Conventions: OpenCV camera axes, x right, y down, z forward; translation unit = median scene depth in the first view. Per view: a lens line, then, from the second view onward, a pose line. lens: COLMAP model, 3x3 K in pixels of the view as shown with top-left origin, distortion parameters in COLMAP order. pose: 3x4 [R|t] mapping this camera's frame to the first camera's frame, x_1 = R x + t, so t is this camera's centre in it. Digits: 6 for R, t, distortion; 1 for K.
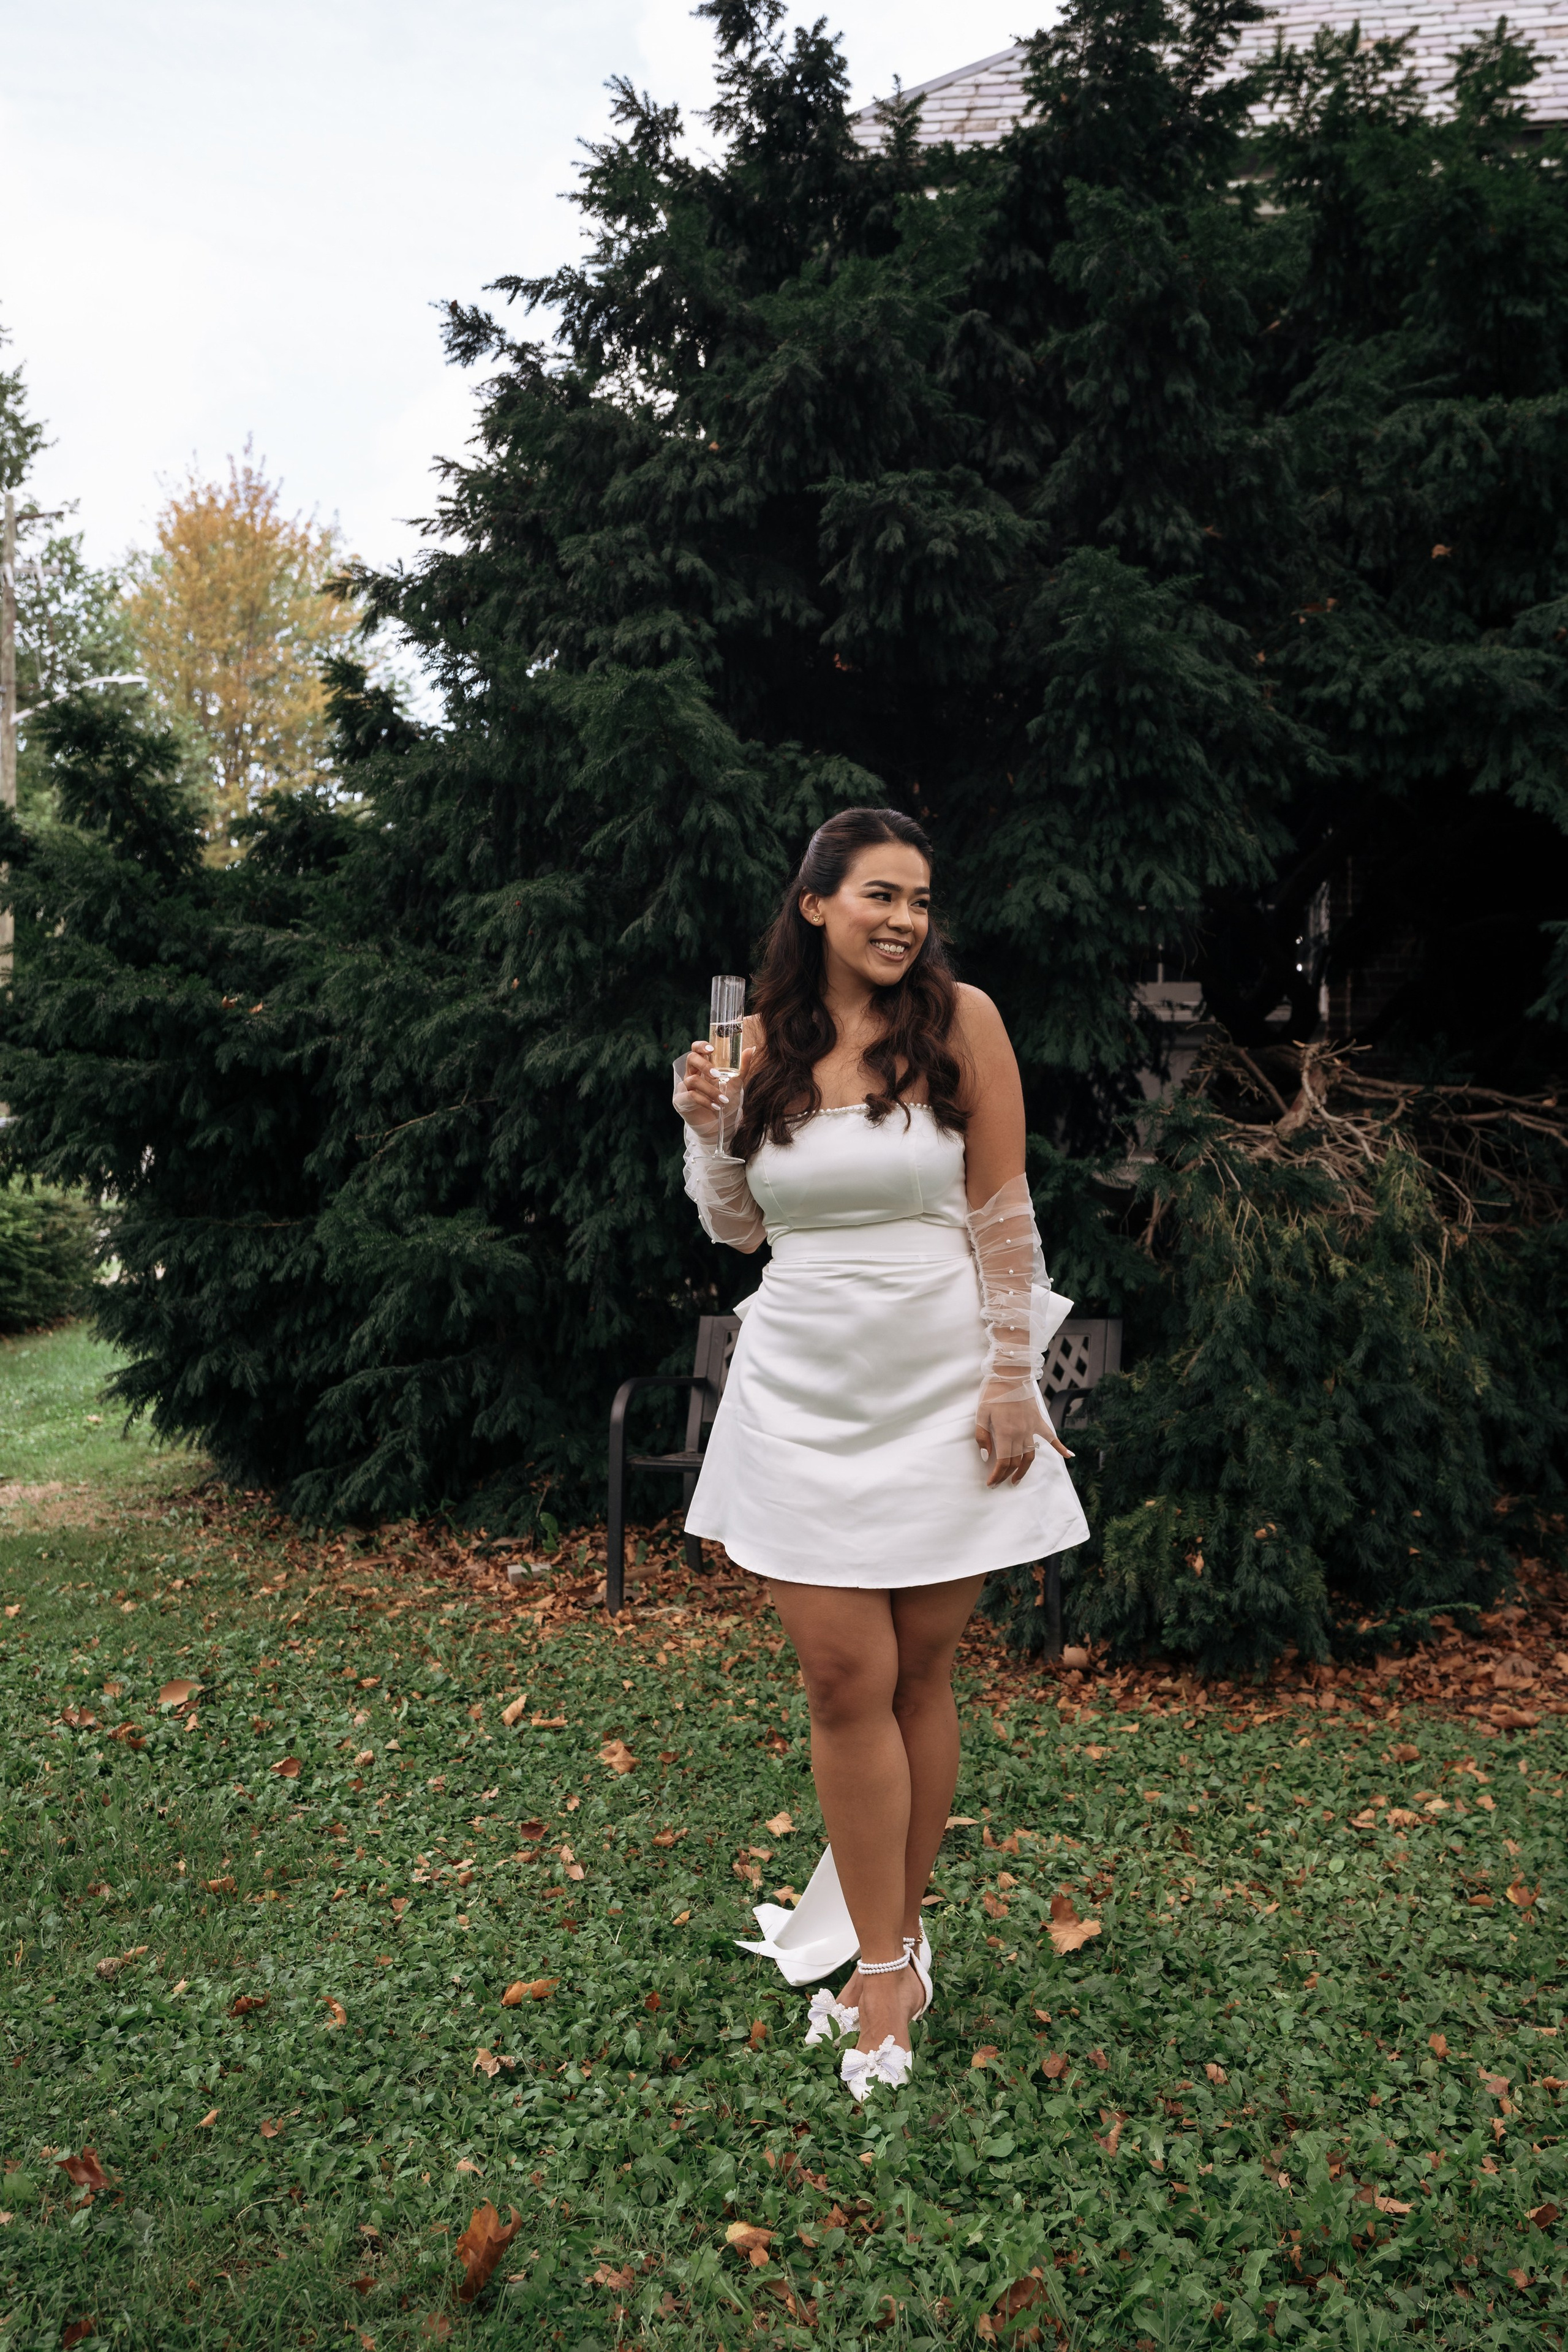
lens RADIAL K [[2252.8, 0, 782.0], [0, 2252.8, 1184.0], [0, 0, 1]] dist [0.045520, 0.069633]
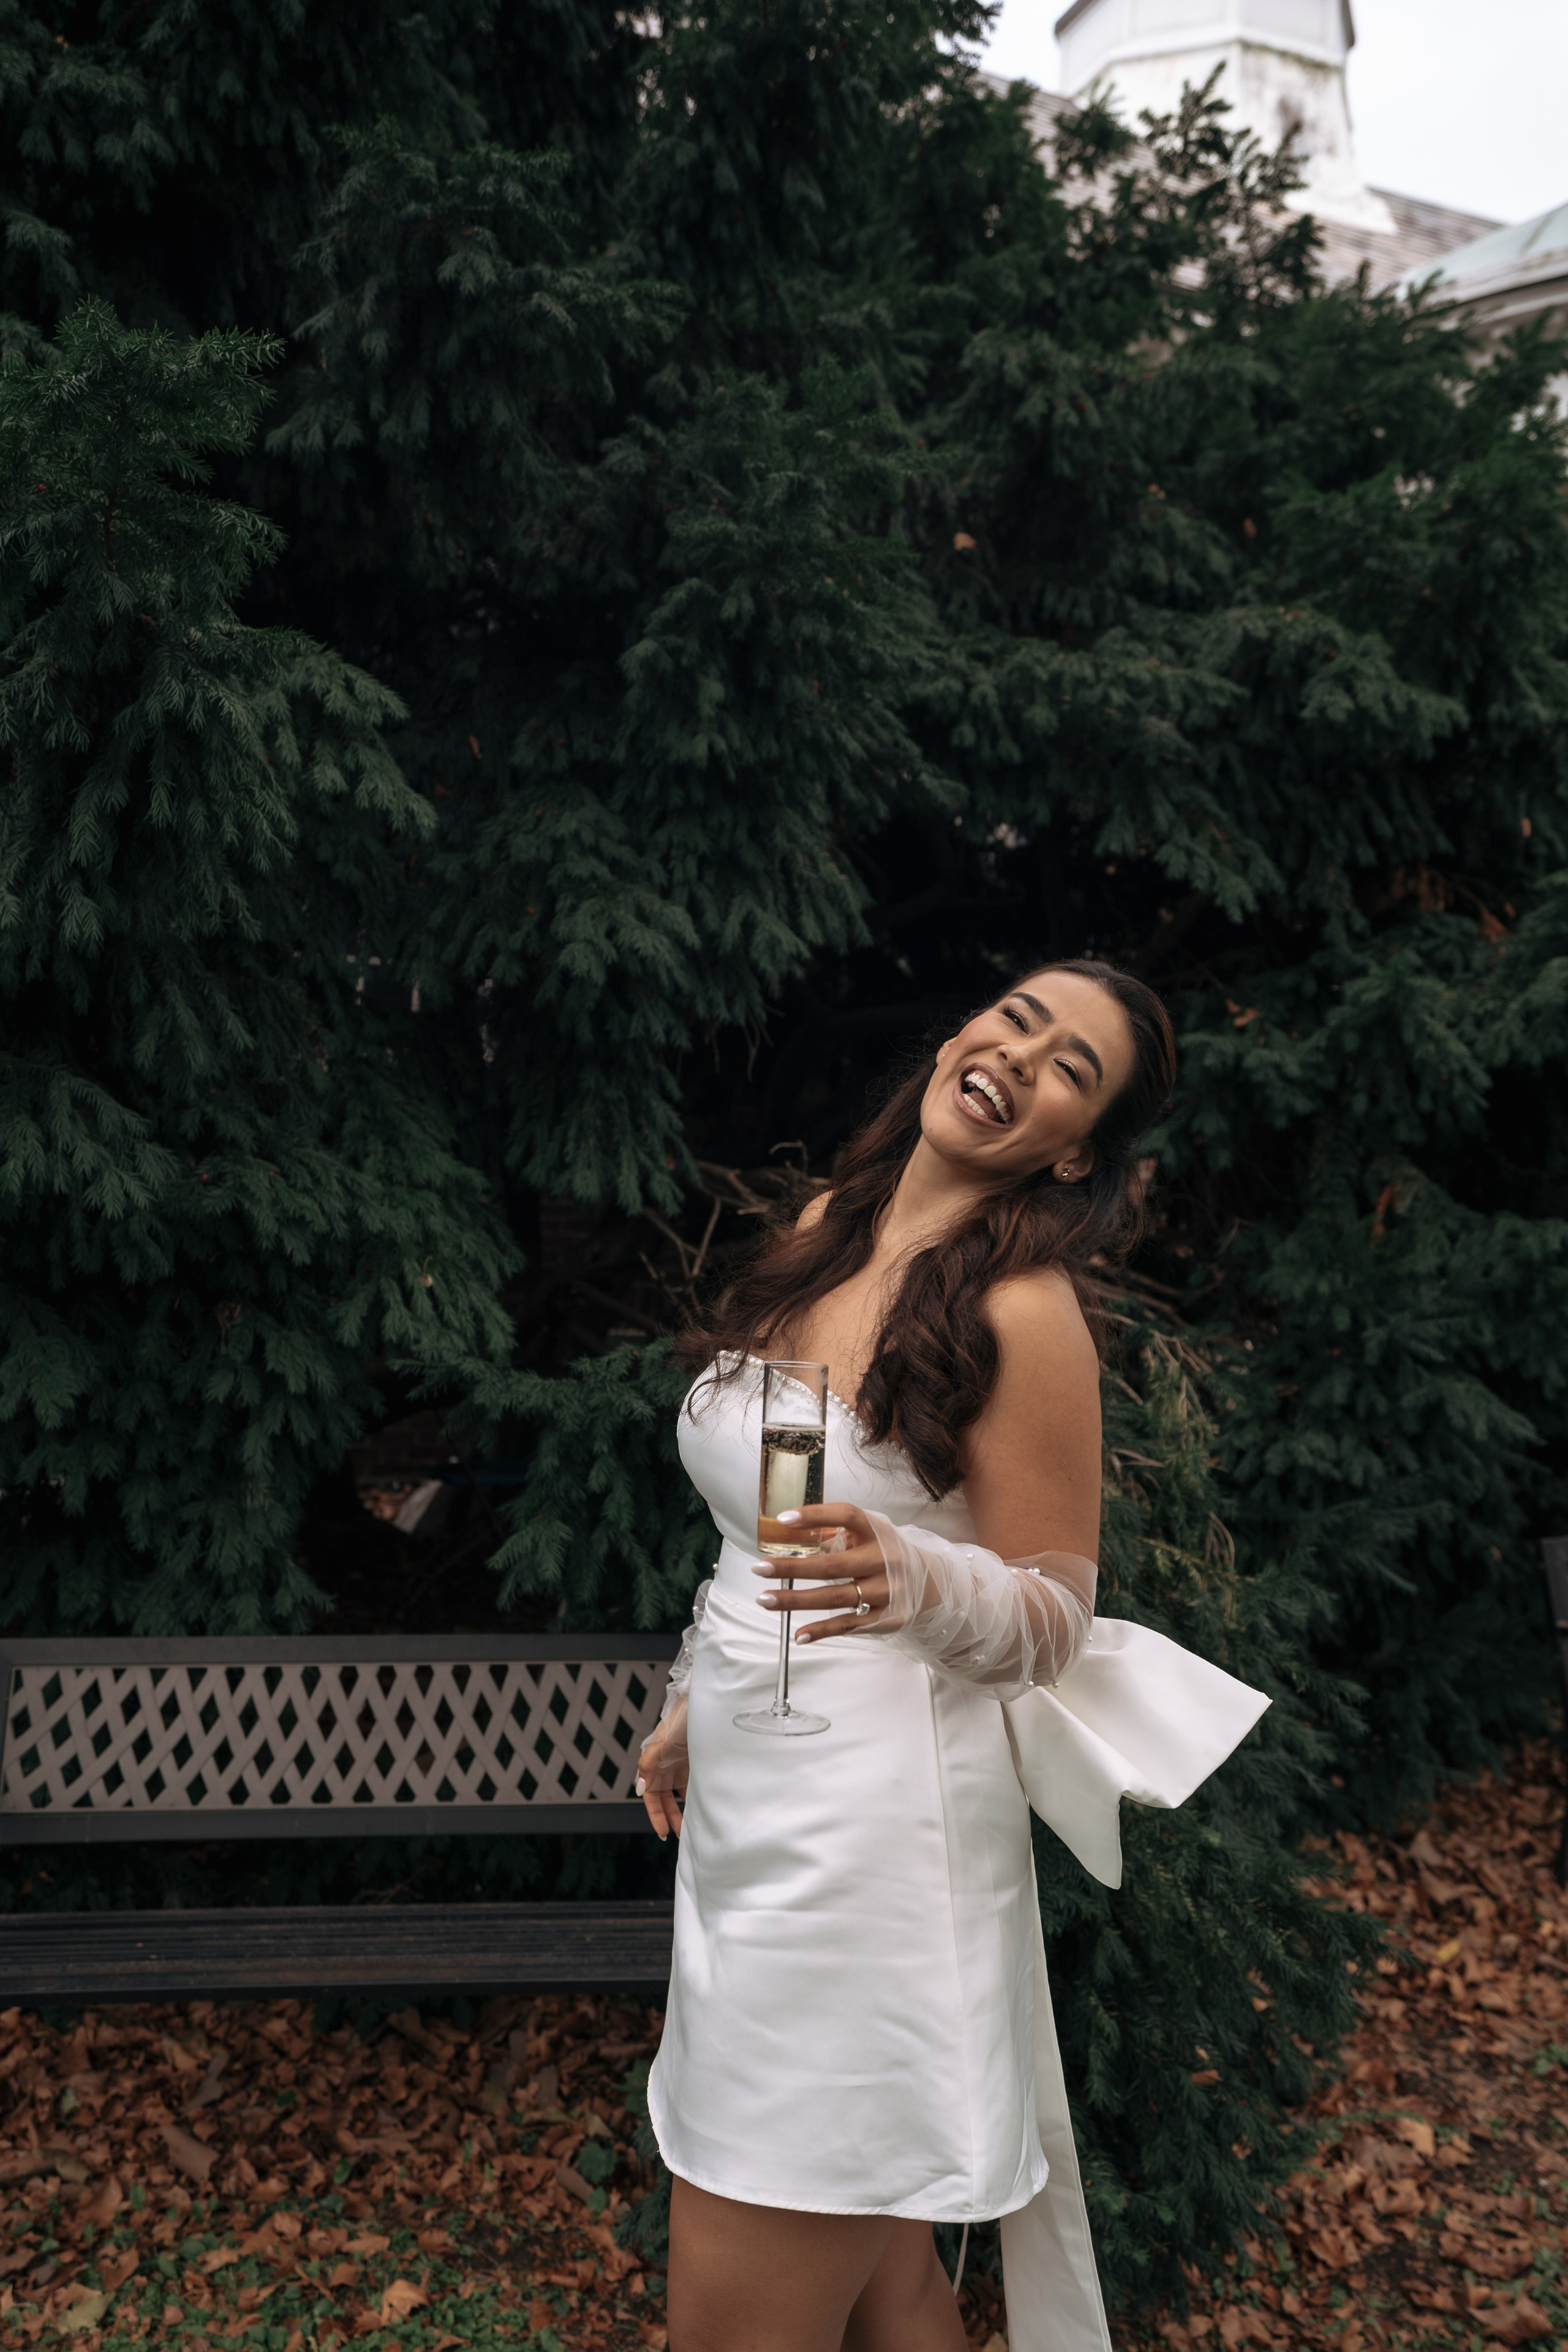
lens RADIAL K [[2043.4, 0, 780.1], [0, 2043.4, 1184.0], [0, 0, 1]] dist [0.048956, 0.013420]
pose [[0.859797, 0.037193, 0.509280, -0.132727], [-0.027641, 0.999272, -0.026312, -0.046256], [-0.509888, 0.008546, 0.860199, 0.505869]]
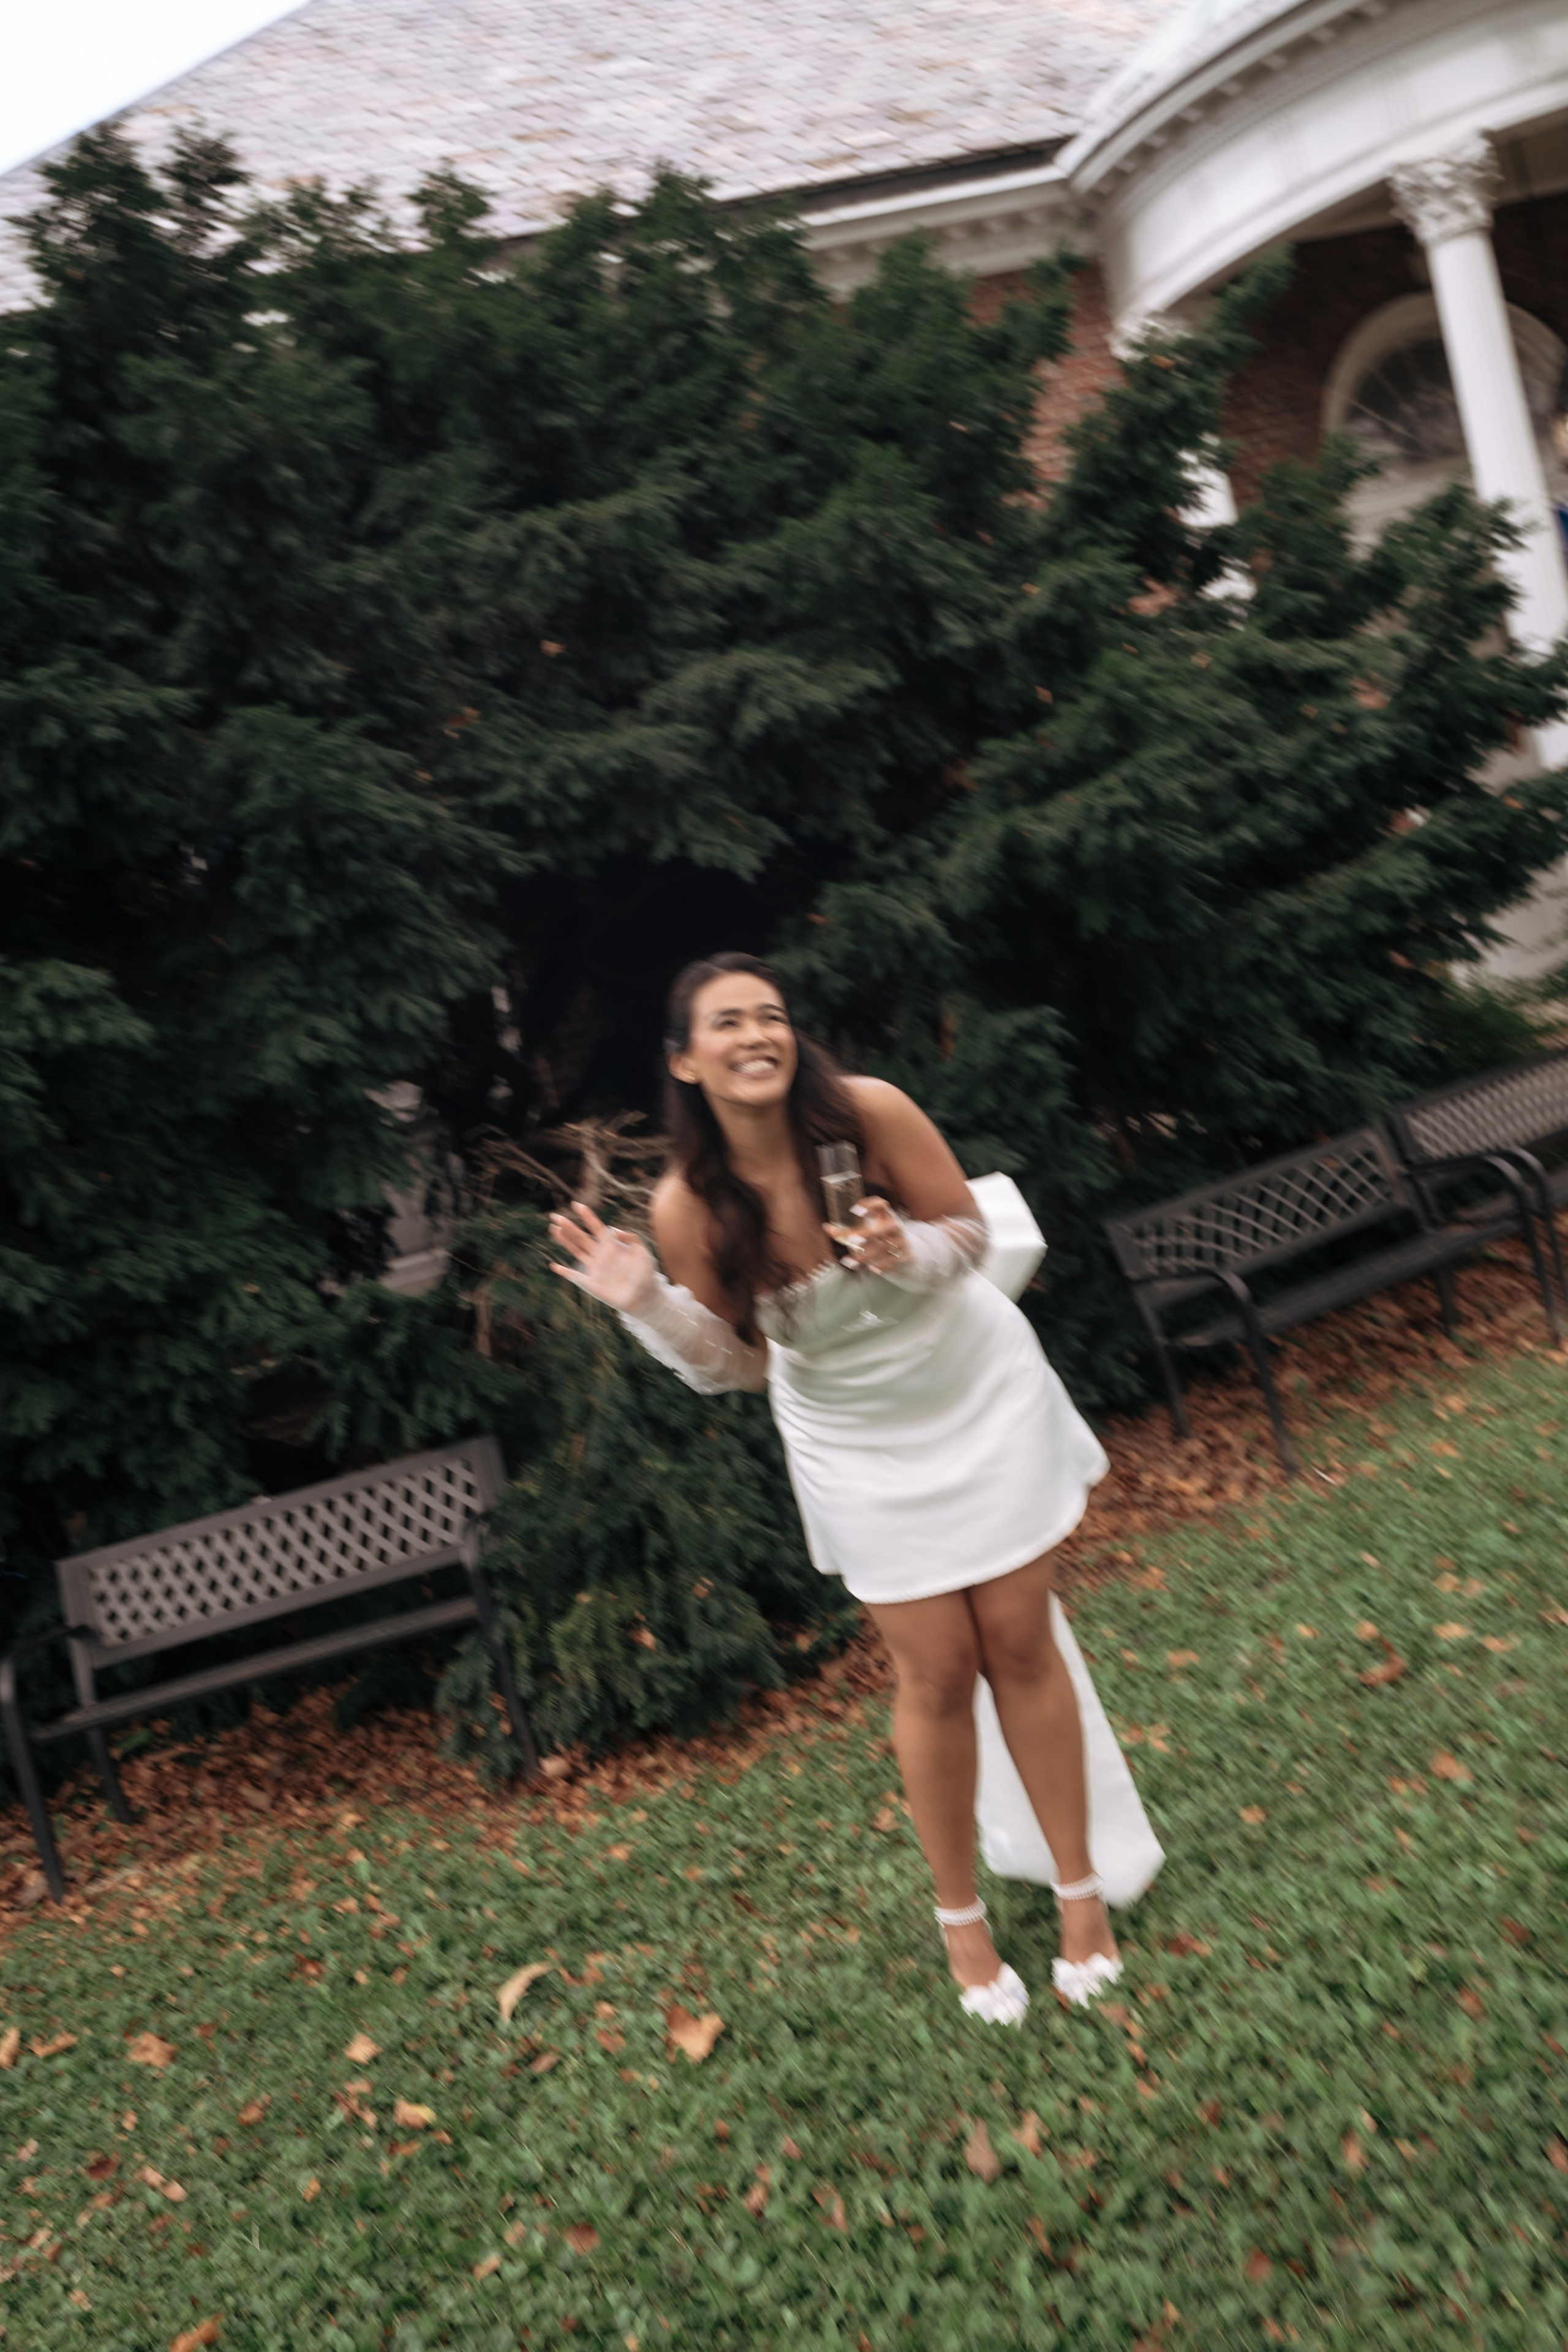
lens RADIAL K [[2219.9, 0, 783.2], [0, 2219.9, 1183.6], [0, 0, 1]] dist [0.044390, 0.067698]
pose [[0.898117, -0.260190, 0.354524, -0.057788], [0.272951, 0.961919, 0.014498, -0.026260], [-0.344795, 0.083747, 0.934935, 0.007606]]
